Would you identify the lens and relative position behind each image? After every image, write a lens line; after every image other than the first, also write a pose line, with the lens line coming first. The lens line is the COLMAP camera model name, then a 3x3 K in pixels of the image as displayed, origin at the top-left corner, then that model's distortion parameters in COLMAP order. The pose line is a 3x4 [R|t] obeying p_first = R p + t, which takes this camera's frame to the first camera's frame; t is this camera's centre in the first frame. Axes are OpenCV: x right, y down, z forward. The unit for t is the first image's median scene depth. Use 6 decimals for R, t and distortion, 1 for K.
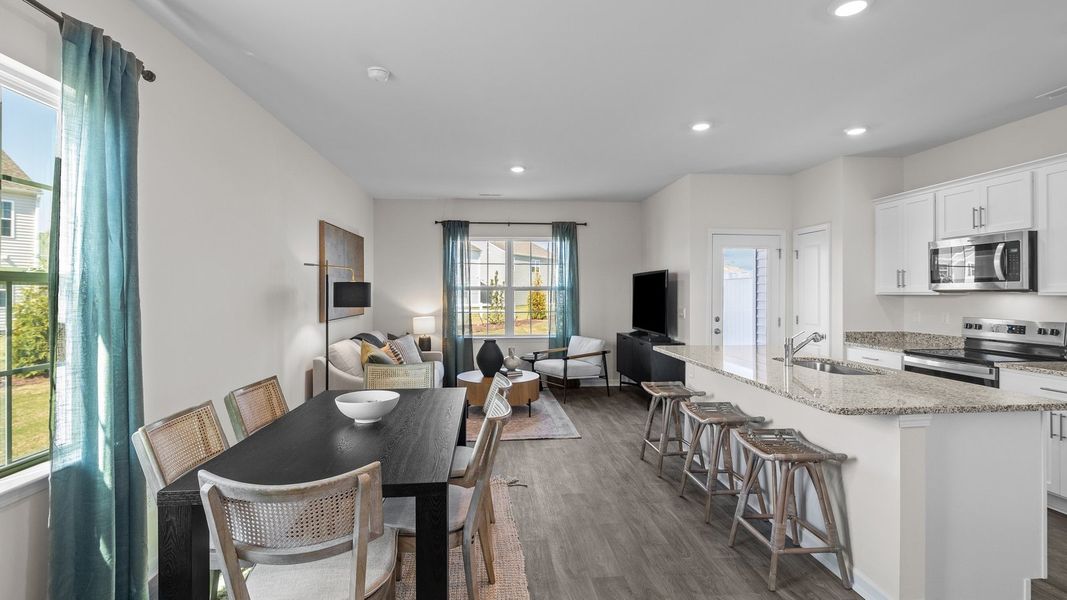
lens RADIAL K [[496.3, 0, 520.8], [0, 496.3, 290.8], [0, 0, 1]] dist [-0.008362, 0.001475]
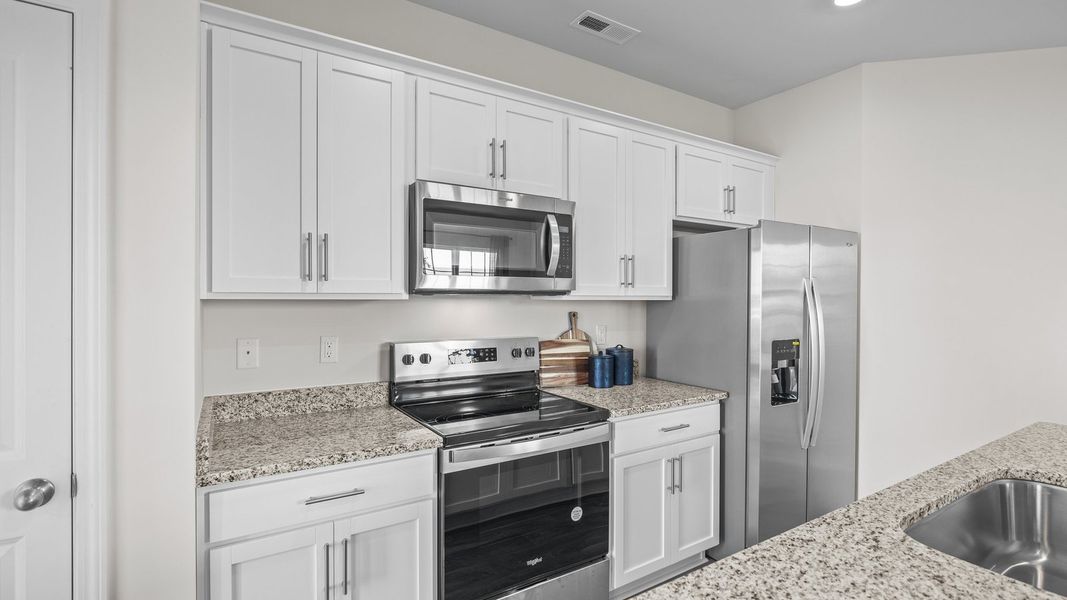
lens RADIAL K [[496.3, 0, 525.5], [0, 496.3, 294.1], [0, 0, 1]] dist [-0.008362, 0.001475]
pose [[-0.478179, 0.004319, 0.878252, 0.272722], [-0.009156, 0.999909, -0.009902, 0.004829], [-0.878215, -0.012776, -0.478096, 0.799103]]
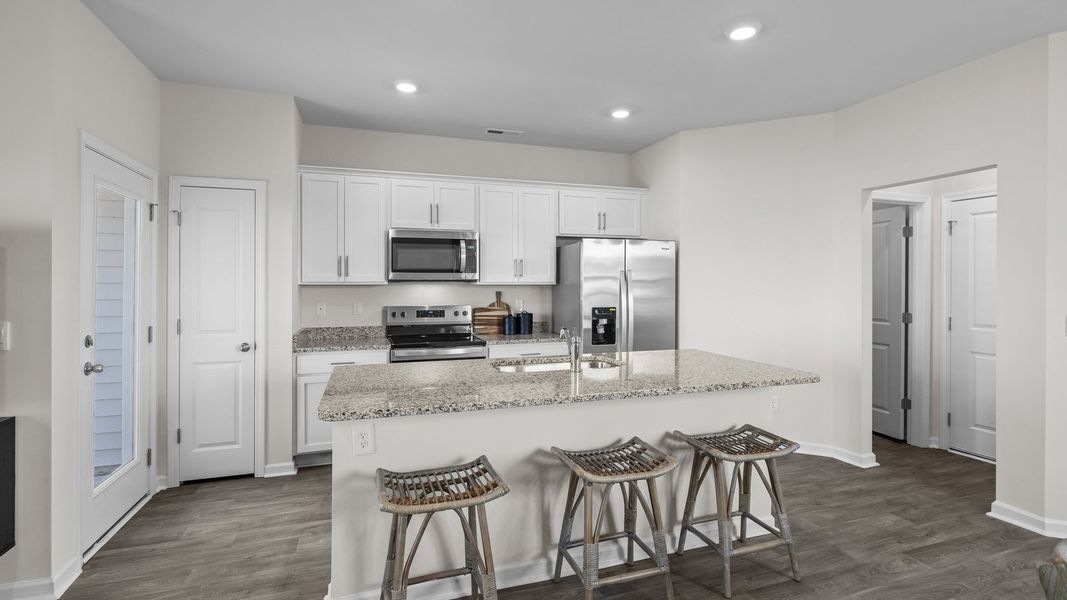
lens RADIAL K [[496.3, 0, 515.4], [0, 496.3, 272.9], [0, 0, 1]] dist [-0.008362, 0.001475]
pose [[-0.251267, 0.020693, 0.967697, -0.119422], [-0.004111, 0.999740, -0.022445, 0.004507], [-0.967909, -0.009618, -0.251116, 0.711064]]
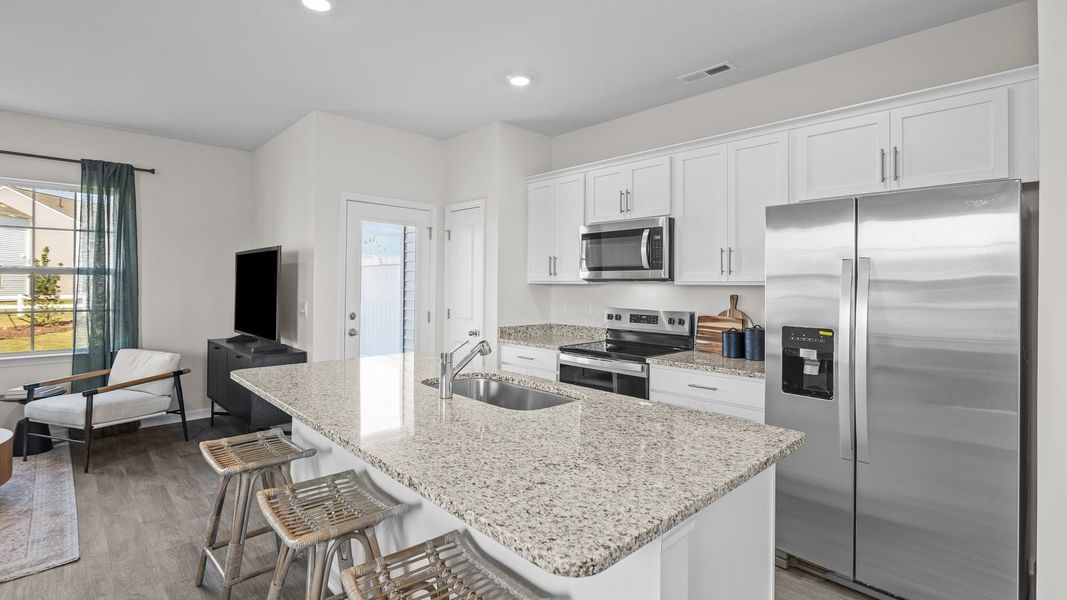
lens RADIAL K [[496.3, 0, 538.4], [0, 496.3, 283.2], [0, 0, 1]] dist [-0.008362, 0.001475]
pose [[0.762779, 0.005067, 0.646639, 0.124733], [-0.009367, 0.999951, 0.003215, 0.003243], [-0.646591, -0.008509, 0.762789, 0.248679]]
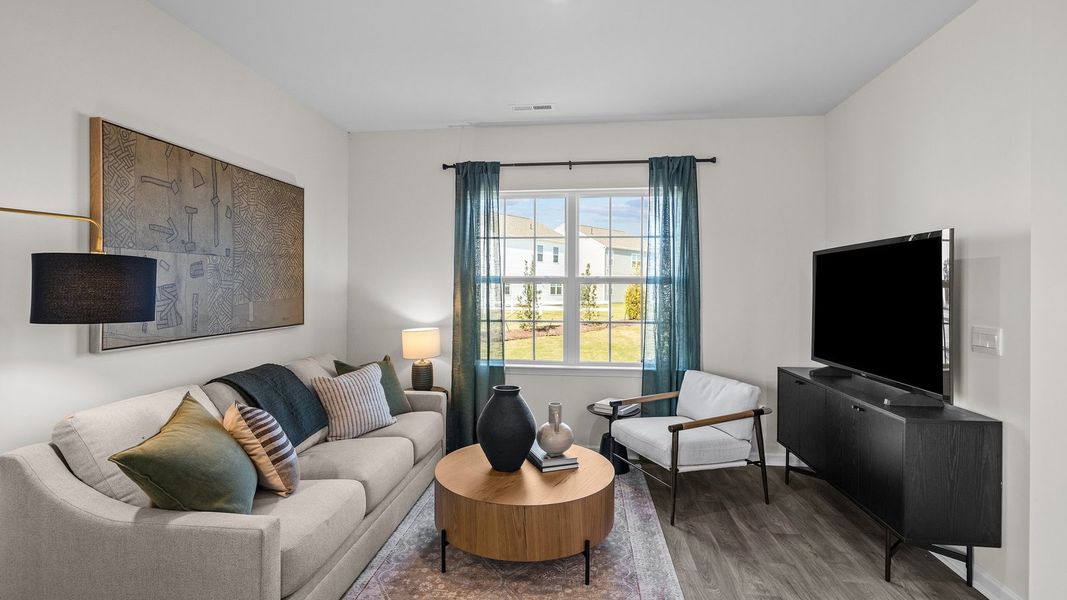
lens RADIAL K [[496.3, 0, 526.6], [0, 496.3, 290.3], [0, 0, 1]] dist [-0.008362, 0.001475]
pose [[0.981800, 0.003747, -0.189879, 0.043531], [-0.002448, 0.999972, 0.007075, 0.003567], [0.189901, -0.006481, 0.981782, 0.550719]]
